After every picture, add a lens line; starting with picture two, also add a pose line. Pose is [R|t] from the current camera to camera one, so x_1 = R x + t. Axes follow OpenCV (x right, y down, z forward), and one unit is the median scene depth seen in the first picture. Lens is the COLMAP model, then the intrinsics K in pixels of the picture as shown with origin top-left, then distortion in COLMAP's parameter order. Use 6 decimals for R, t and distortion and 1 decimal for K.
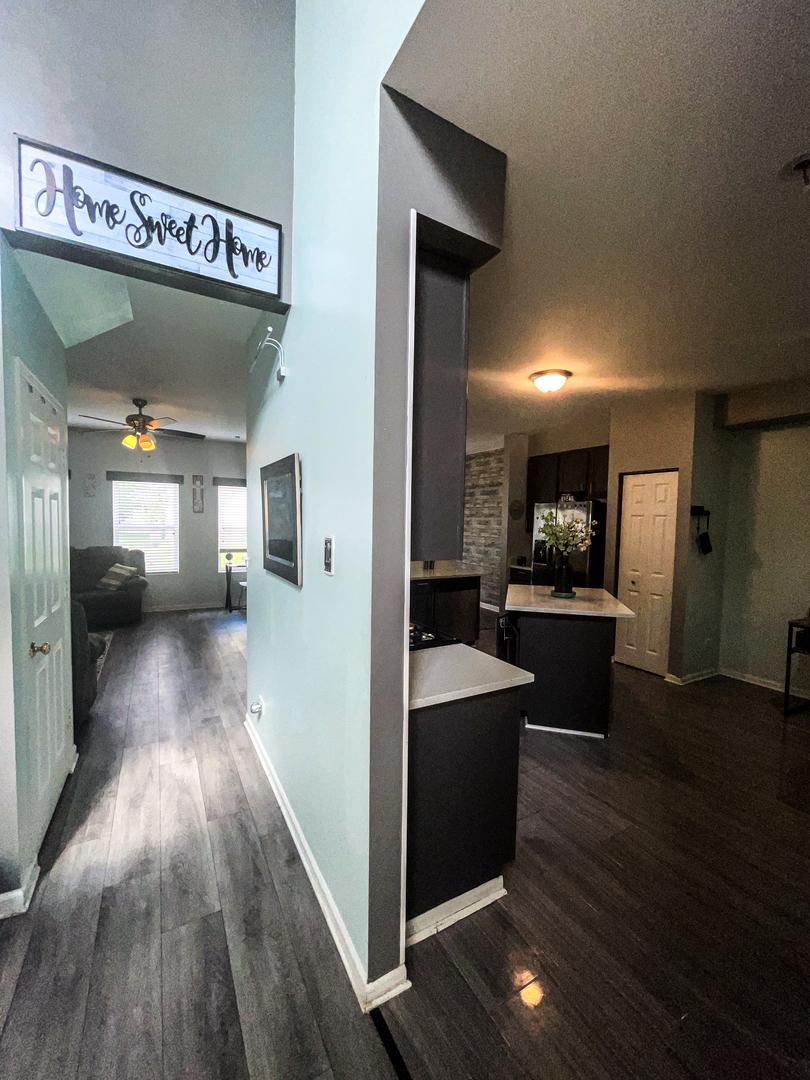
lens RADIAL K [[436.1, 0, 400.8], [0, 436.1, 543.6], [0, 0, 1]] dist [-0.005725, 0.001621]
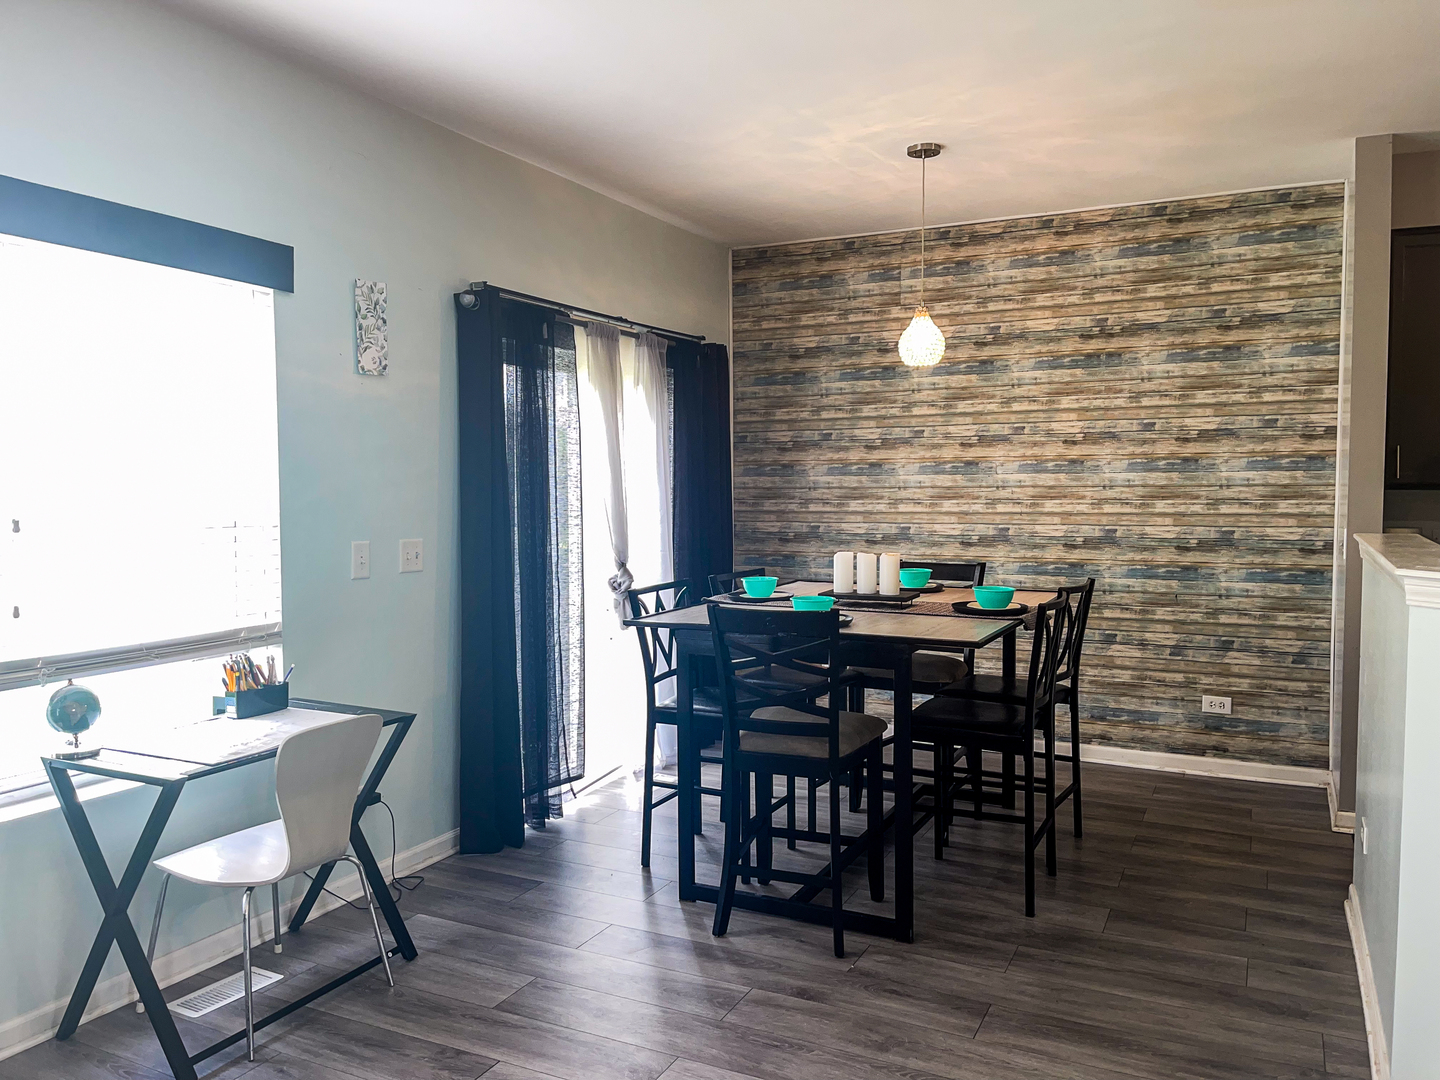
lens RADIAL K [[1071.6, 0, 723.4], [0, 1071.6, 535.1], [0, 0, 1]] dist [0.065425, 0.002556]
pose [[0.839535, -0.046322, 0.541327, -0.662967], [0.043602, 0.998889, 0.017855, -0.042463], [-0.541553, 0.008613, 0.840622, 0.915855]]
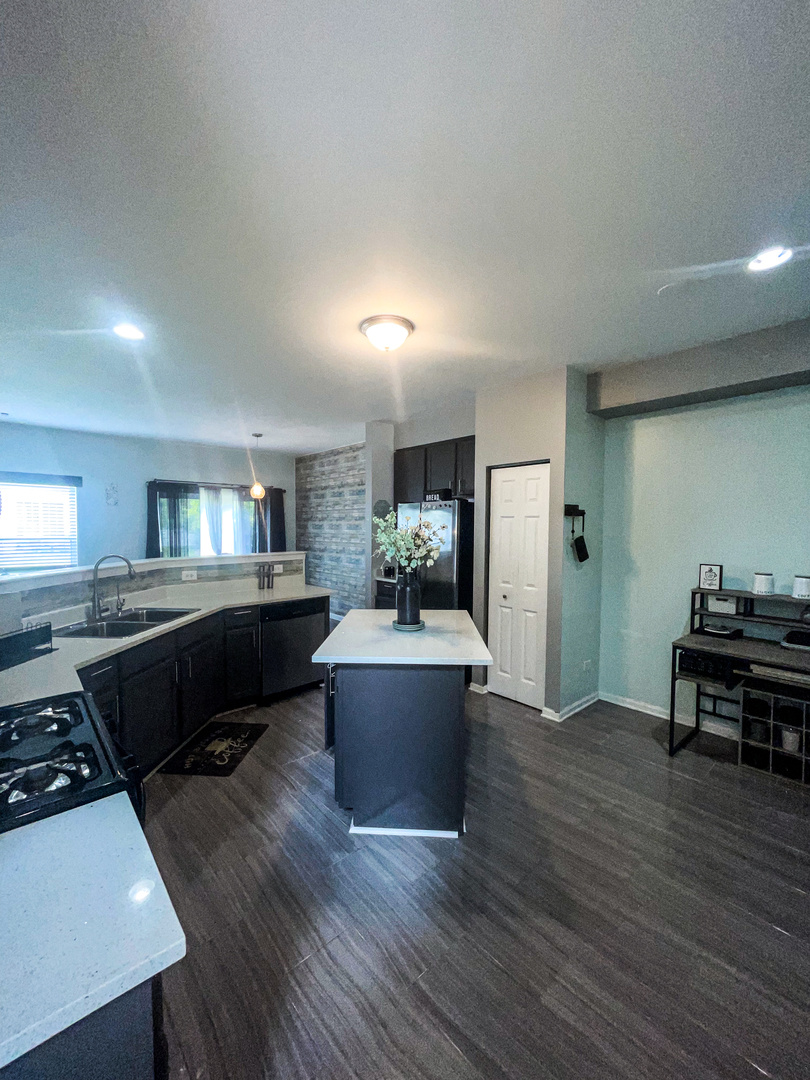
lens RADIAL K [[436.1, 0, 400.5], [0, 436.1, 543.4], [0, 0, 1]] dist [-0.005725, 0.001621]
pose [[0.976692, -0.019319, 0.213774, 0.166852], [0.021340, 0.999747, -0.007154, -0.012930], [-0.213582, 0.011550, 0.976857, 0.234710]]
